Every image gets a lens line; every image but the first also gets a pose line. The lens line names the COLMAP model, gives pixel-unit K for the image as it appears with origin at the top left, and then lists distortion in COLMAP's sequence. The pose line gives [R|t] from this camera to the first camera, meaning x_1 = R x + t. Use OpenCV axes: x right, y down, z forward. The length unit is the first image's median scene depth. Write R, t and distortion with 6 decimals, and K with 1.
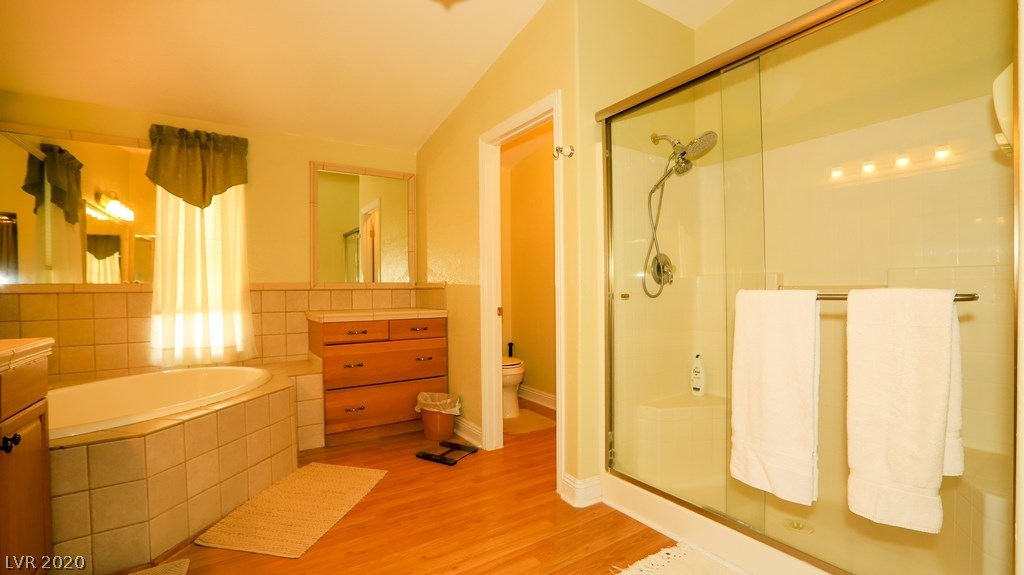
lens RADIAL K [[441.6, 0, 513.0], [0, 441.6, 293.4], [0, 0, 1]] dist [-0.067931, 0.024985]
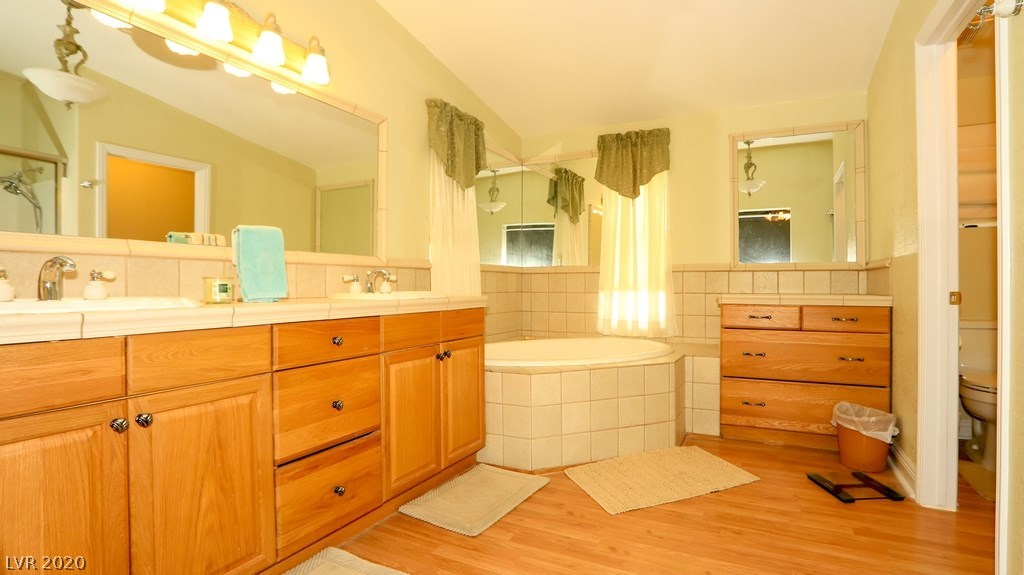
lens RADIAL K [[465.4, 0, 515.0], [0, 465.4, 279.7], [0, 0, 1]] dist [-0.079450, 0.029902]
pose [[0.517791, 0.008116, -0.855469, 0.170508], [-0.013736, 0.999905, 0.001172, 0.019777], [0.855397, 0.011143, 0.517853, 0.104957]]
